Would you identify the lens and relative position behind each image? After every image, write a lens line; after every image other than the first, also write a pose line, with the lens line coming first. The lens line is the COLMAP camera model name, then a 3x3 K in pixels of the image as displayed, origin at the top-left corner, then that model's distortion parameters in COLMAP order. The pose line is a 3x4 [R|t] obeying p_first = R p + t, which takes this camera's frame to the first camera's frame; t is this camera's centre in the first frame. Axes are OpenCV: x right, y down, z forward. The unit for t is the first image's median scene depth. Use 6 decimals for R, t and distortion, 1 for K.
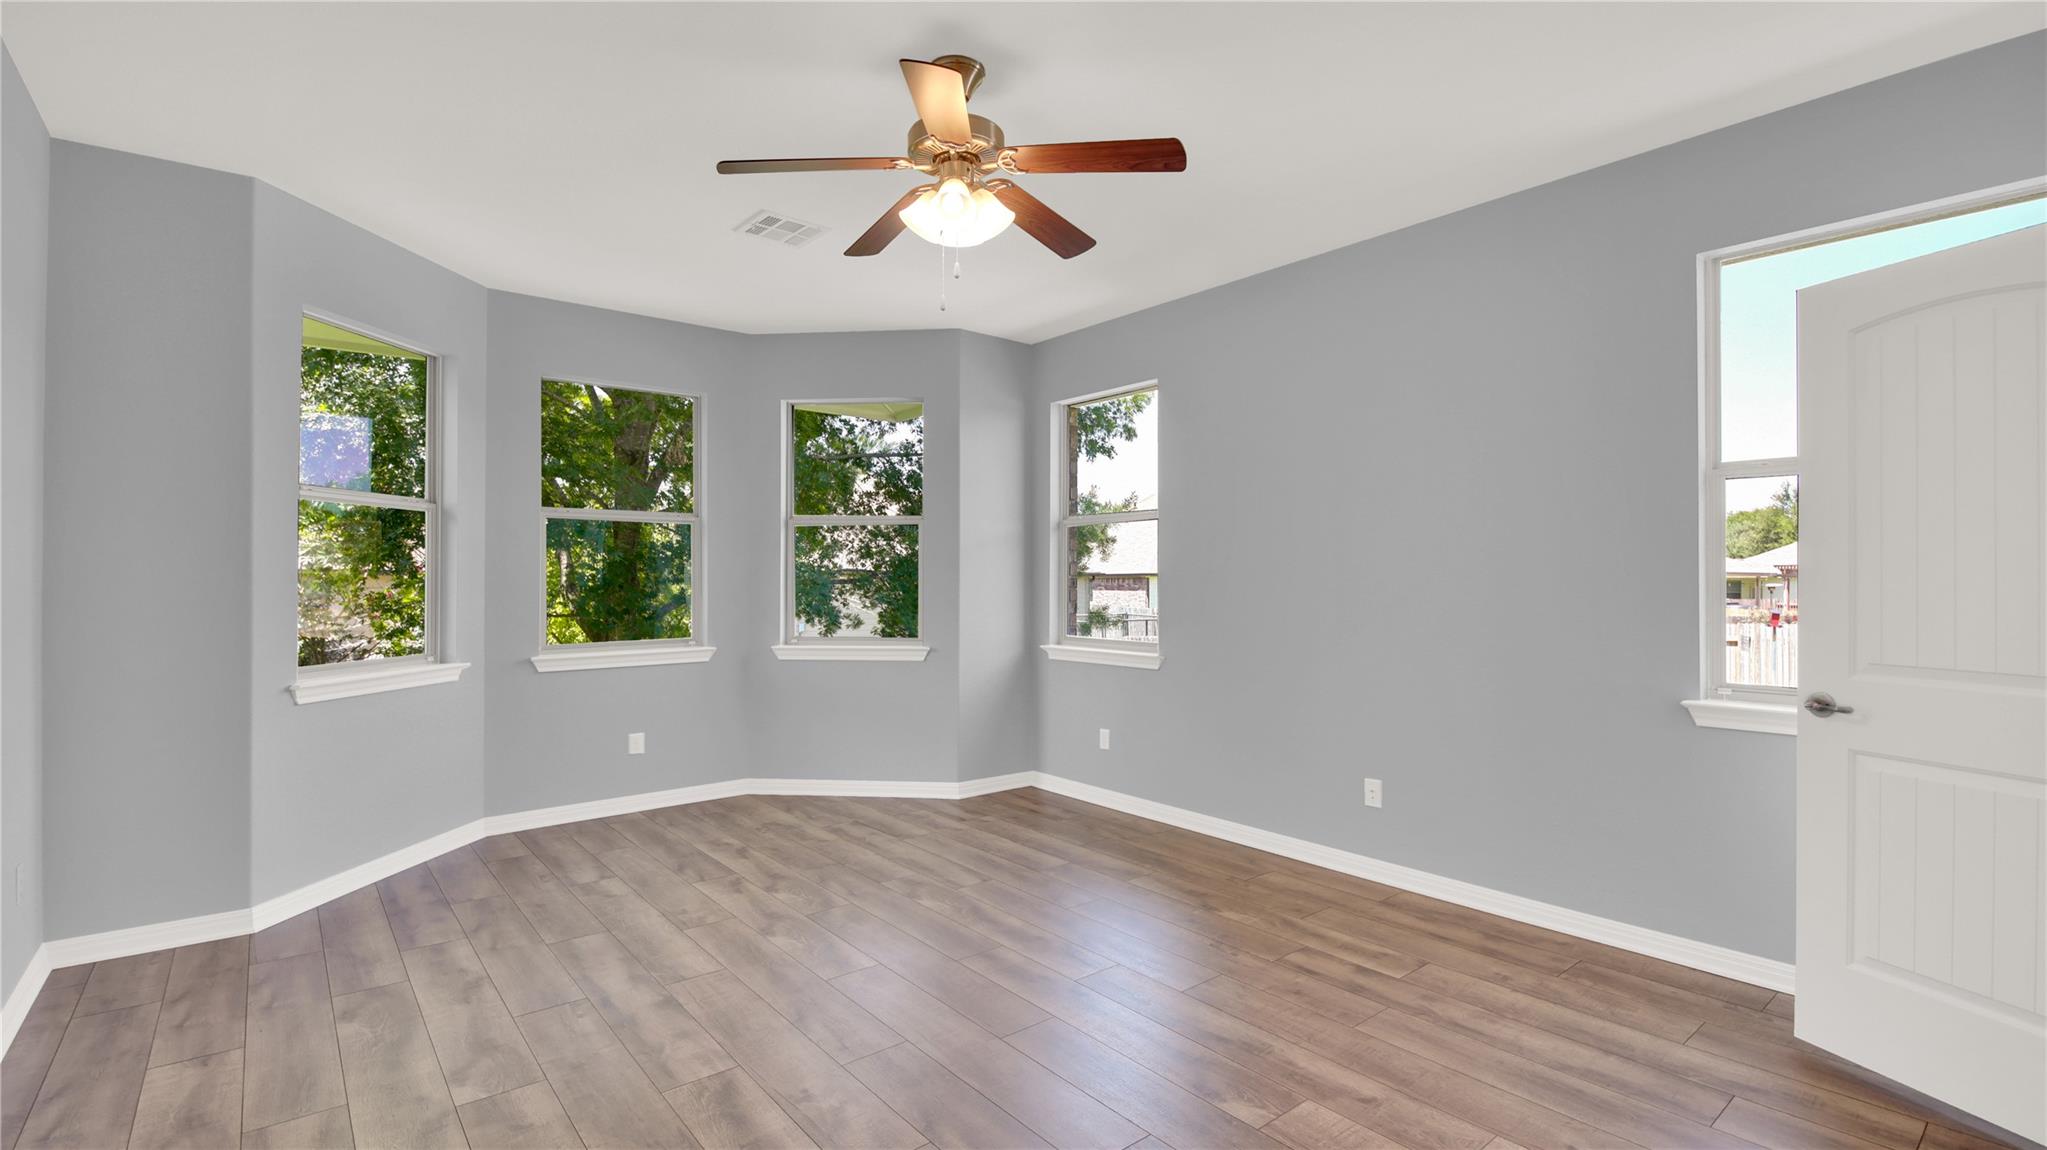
lens RADIAL K [[920.9, 0, 1027.6], [0, 920.9, 575.7], [0, 0, 1]] dist [0.002557, -0.000167]
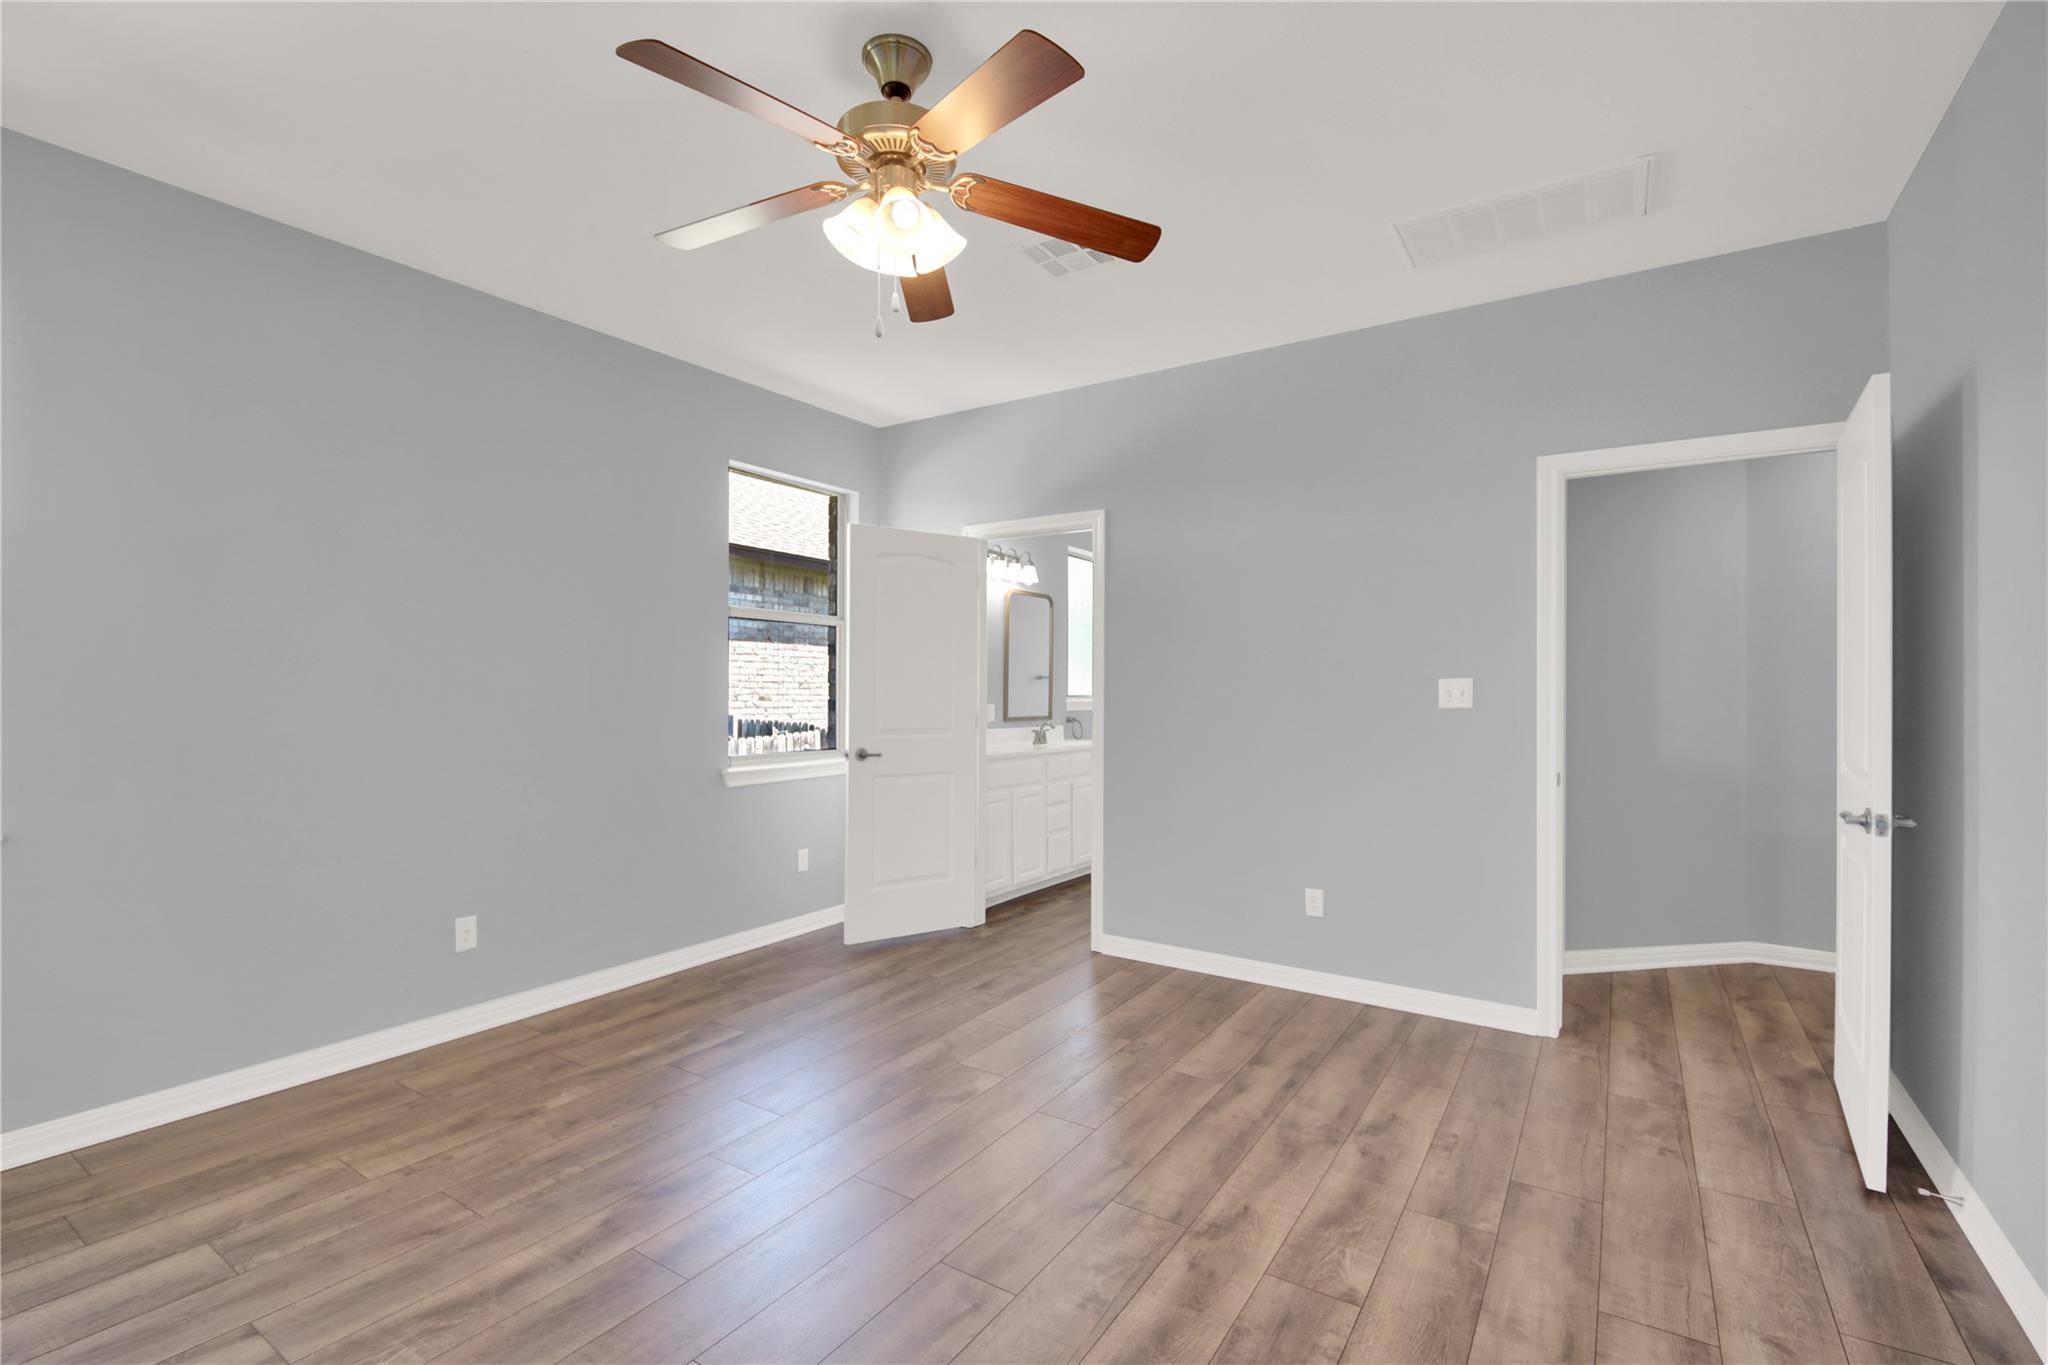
lens RADIAL K [[913.1, 0, 1019.4], [0, 913.1, 682.9], [0, 0, 1]] dist [0.016162, -0.004573]
pose [[-0.292515, 0.002690, 0.956257, -0.692727], [-0.008998, 0.999944, -0.005565, 0.003998], [-0.956219, -0.010233, -0.292474, 0.886906]]
